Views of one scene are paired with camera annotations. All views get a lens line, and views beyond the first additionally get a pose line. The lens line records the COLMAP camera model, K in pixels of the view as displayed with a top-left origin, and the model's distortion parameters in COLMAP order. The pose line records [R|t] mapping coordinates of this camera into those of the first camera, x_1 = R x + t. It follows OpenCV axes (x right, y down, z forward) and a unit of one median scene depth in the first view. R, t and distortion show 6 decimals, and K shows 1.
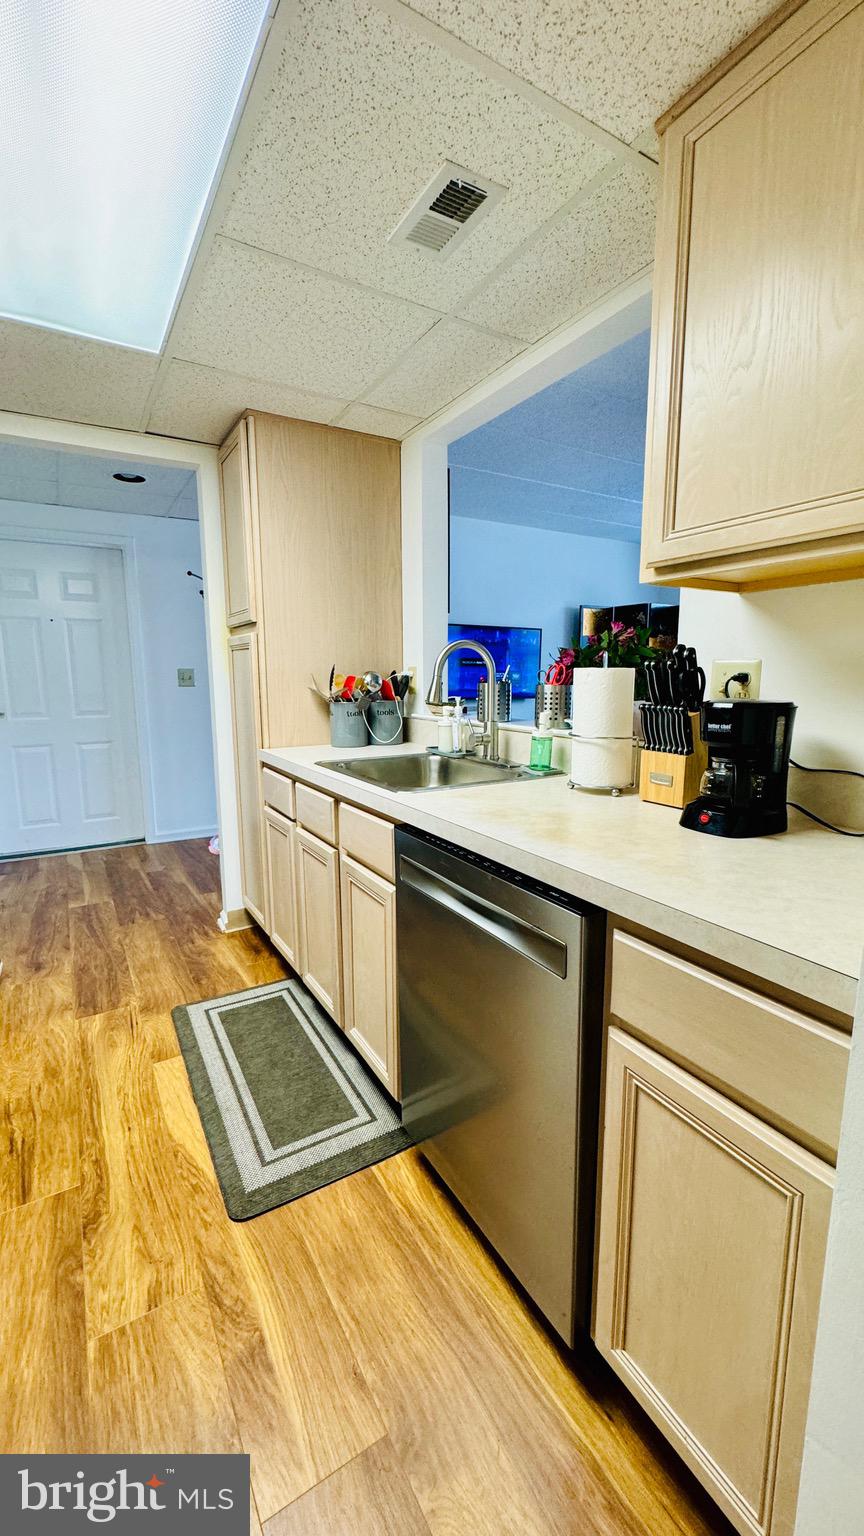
lens RADIAL K [[603.3, 0, 431.2], [0, 603.3, 766.8], [0, 0, 1]] dist [-0.013685, 0.000107]
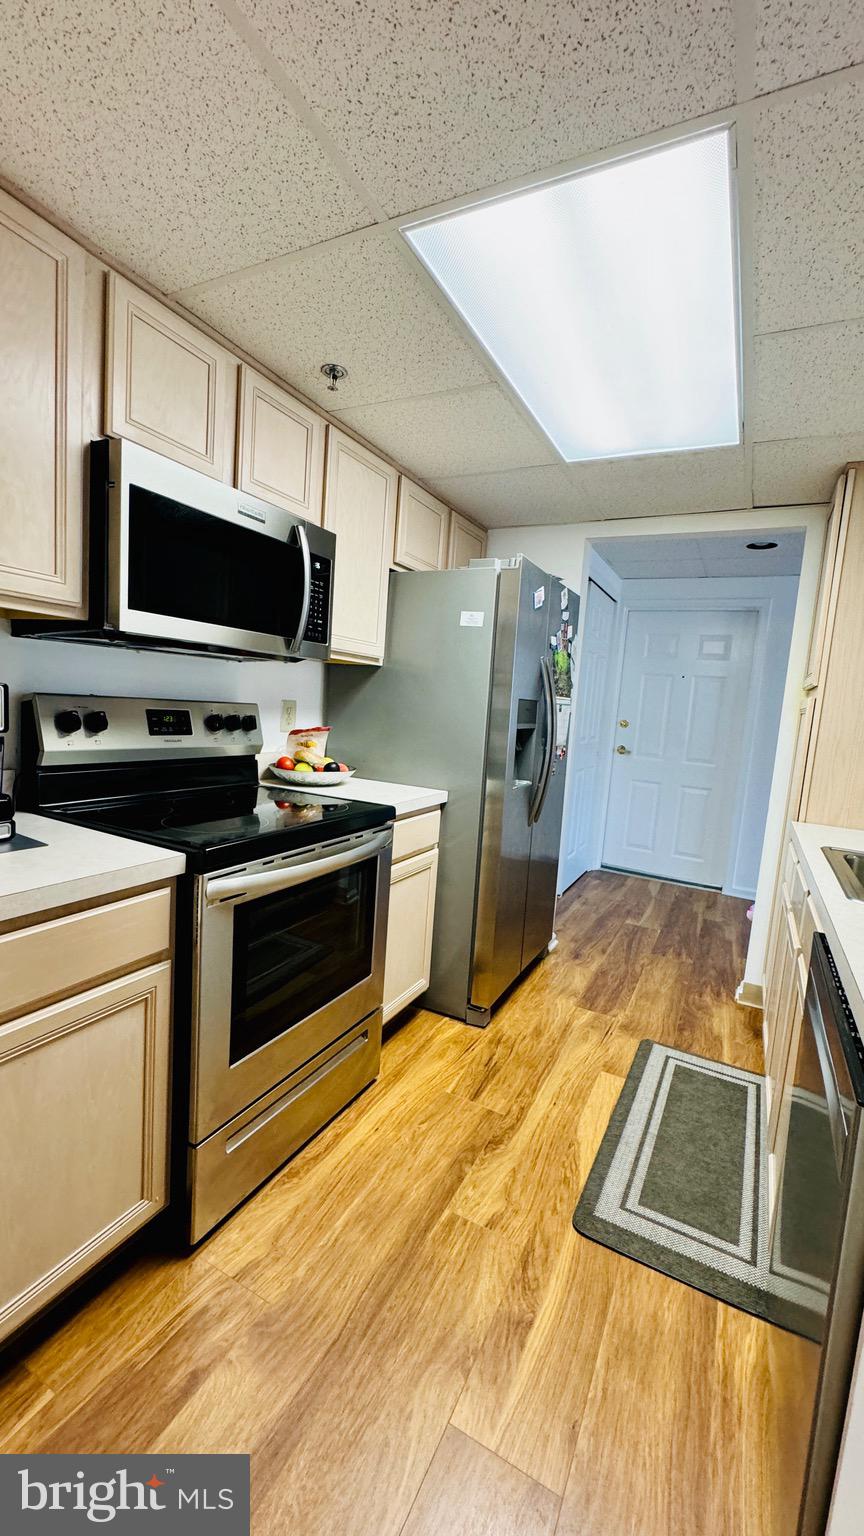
lens RADIAL K [[603.3, 0, 436.1], [0, 603.3, 763.2], [0, 0, 1]] dist [-0.013685, 0.000107]
pose [[0.515119, 0.128499, -0.847432, 0.302010], [-0.202520, 0.978950, 0.025338, -0.042157], [0.832849, 0.158570, 0.530300, 0.059820]]
